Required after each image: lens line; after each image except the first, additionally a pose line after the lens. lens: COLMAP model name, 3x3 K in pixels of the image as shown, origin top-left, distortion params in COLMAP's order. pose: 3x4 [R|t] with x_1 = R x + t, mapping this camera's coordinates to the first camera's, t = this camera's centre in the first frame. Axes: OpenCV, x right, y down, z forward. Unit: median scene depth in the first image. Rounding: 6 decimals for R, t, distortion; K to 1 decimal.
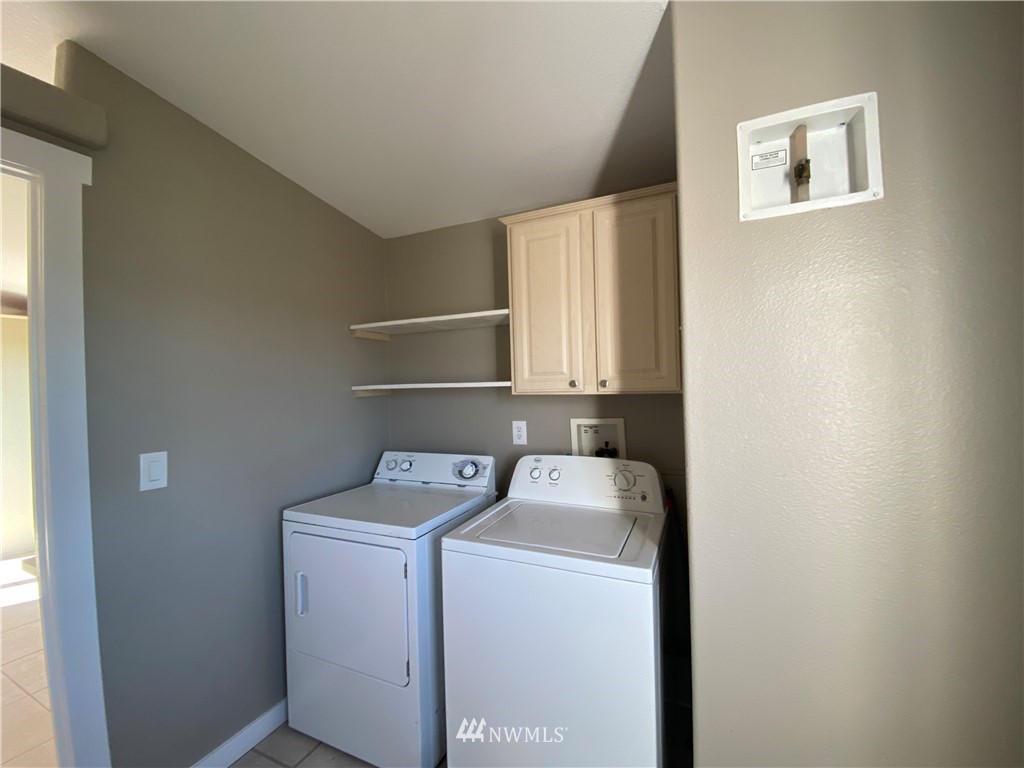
lens RADIAL K [[417.6, 0, 512.0], [0, 417.6, 384.0], [0, 0, 1]] dist [-0.000544, -0.000050]
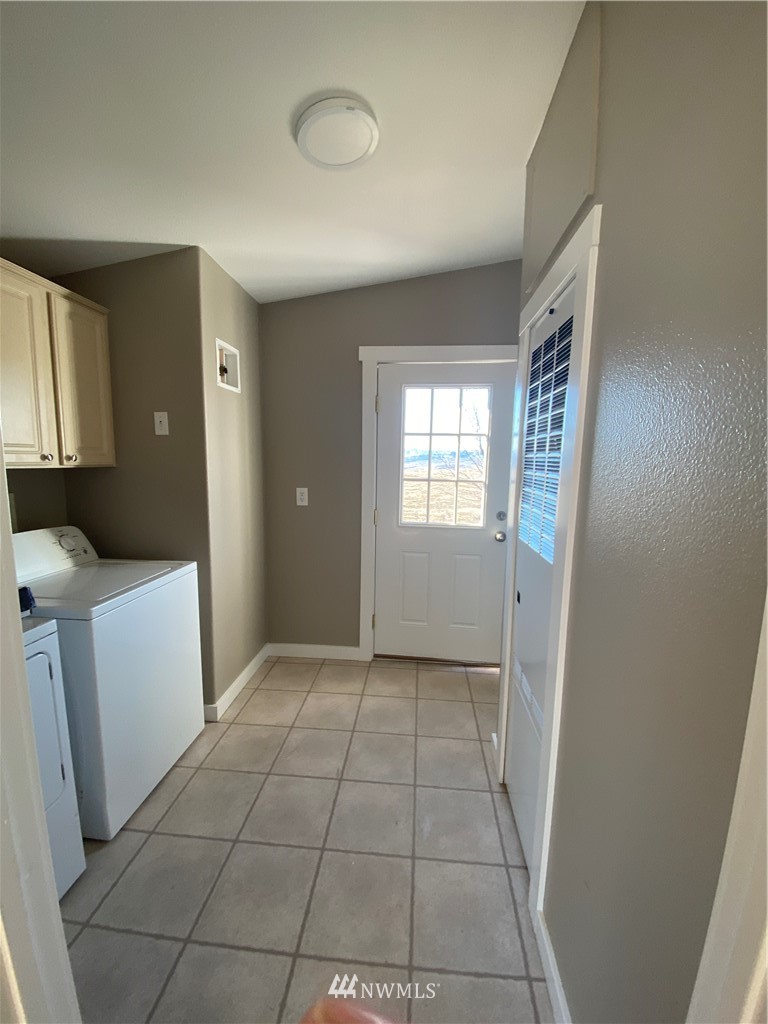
lens RADIAL K [[417.6, 0, 384.0], [0, 417.6, 512.0], [0, 0, 1]] dist [-0.000544, -0.000050]
pose [[-0.321698, -0.096882, 0.941873, -1.120859], [-0.001416, 0.994800, 0.101842, 0.027993], [-0.946841, 0.031429, -0.320162, 0.553279]]
